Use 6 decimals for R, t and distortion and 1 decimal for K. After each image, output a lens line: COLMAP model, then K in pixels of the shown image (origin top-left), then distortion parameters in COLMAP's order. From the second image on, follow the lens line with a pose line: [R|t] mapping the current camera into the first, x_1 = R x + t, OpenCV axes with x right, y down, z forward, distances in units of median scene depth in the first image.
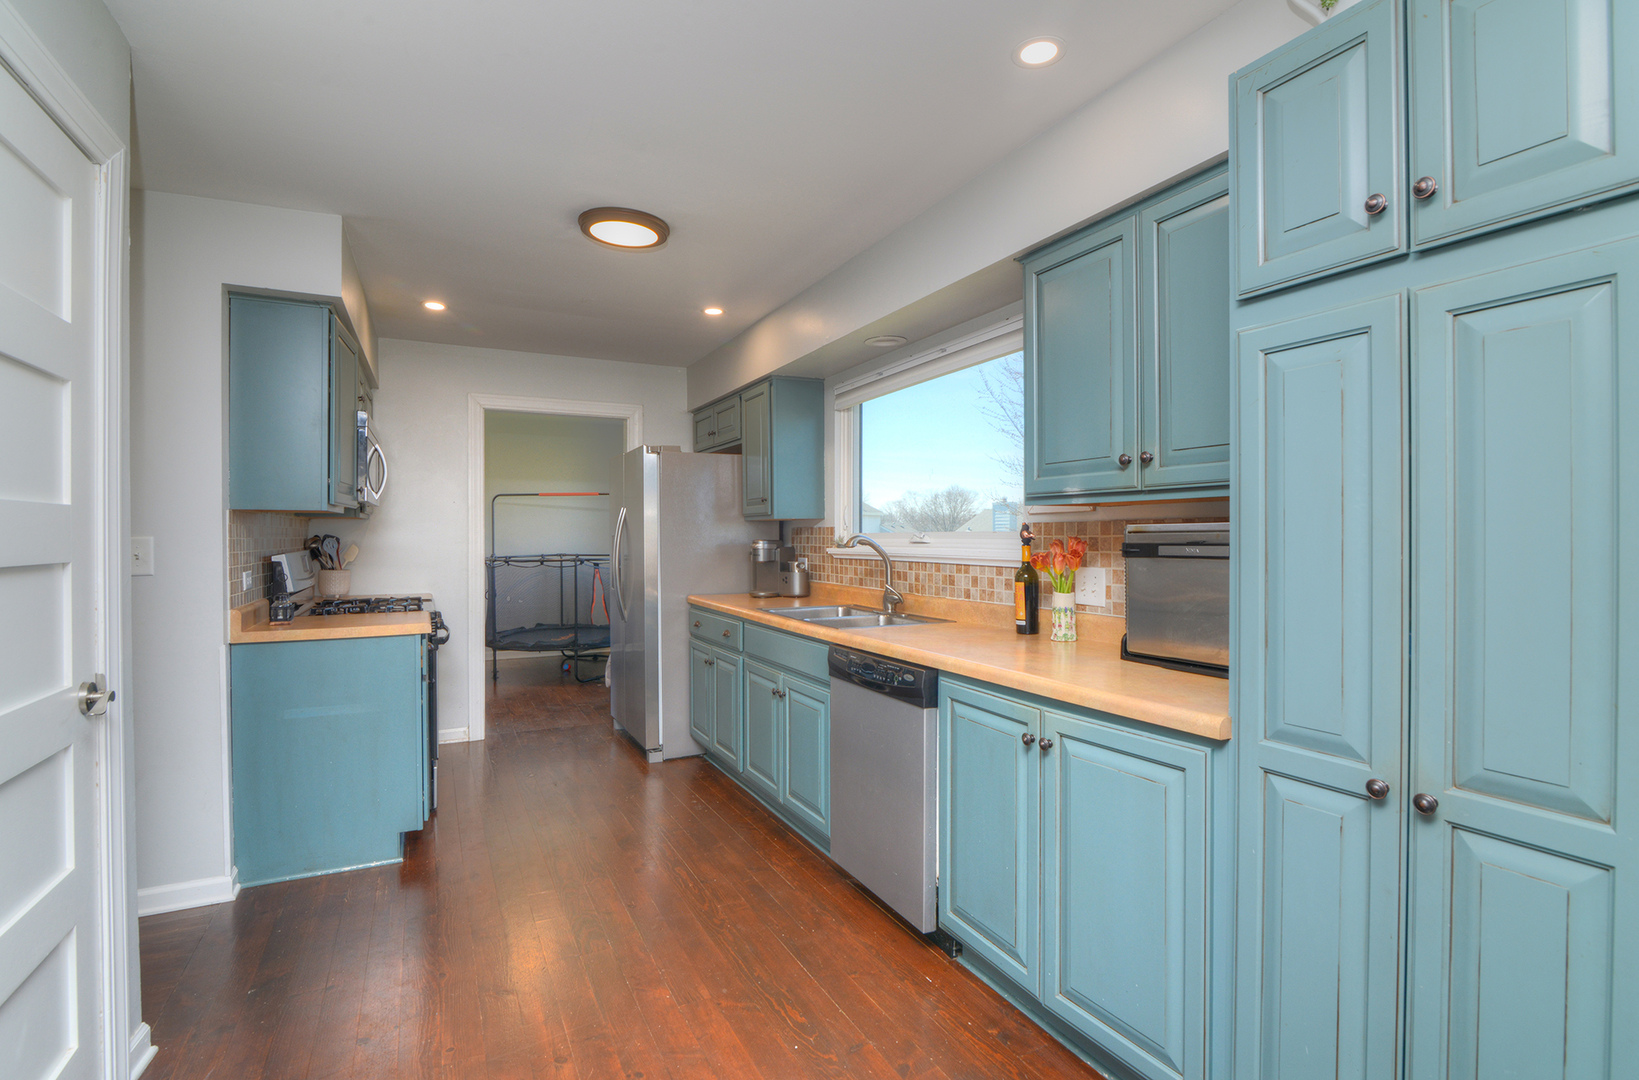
lens RADIAL K [[777.6, 0, 819.5], [0, 777.6, 540.0], [0, 0, 1]] dist [-0.000160, -0.000057]
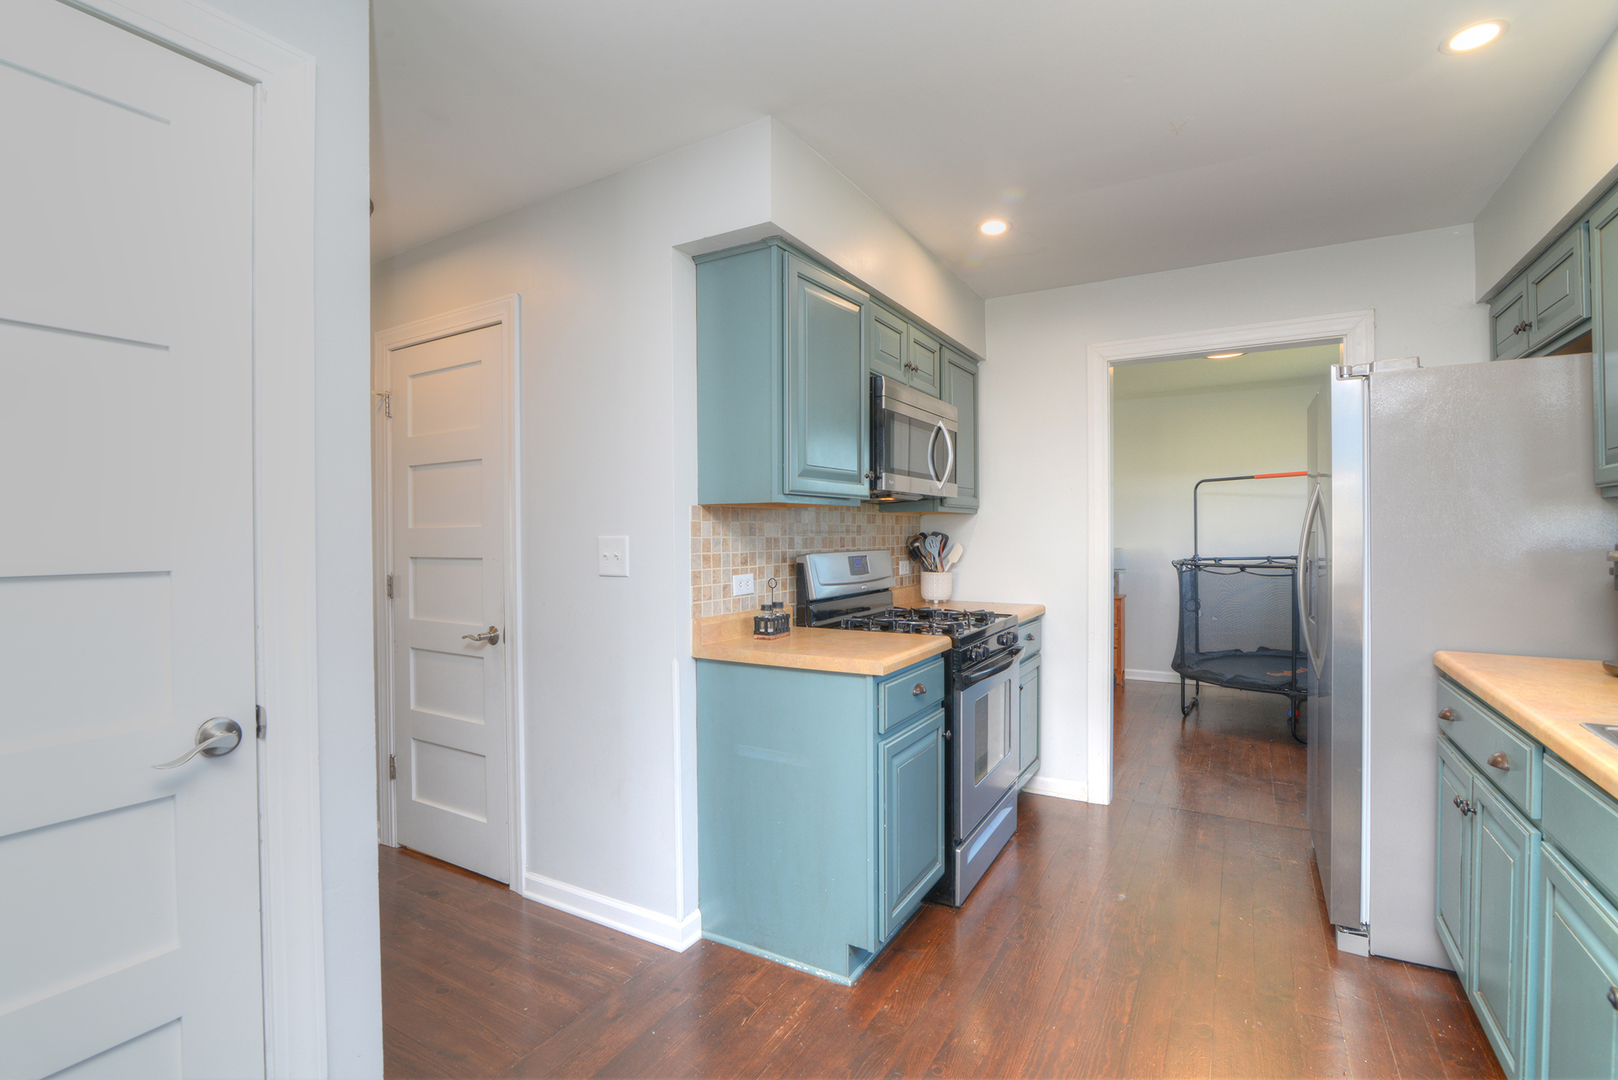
lens RADIAL K [[736.5, 0, 809.0], [0, 736.5, 540.0], [0, 0, 1]] dist [-0.020972, 0.000130]
pose [[0.533666, 0.006047, -0.845674, 0.012960], [-0.000270, 0.999976, 0.006979, -0.004468], [0.845695, -0.003496, 0.533655, 0.549267]]
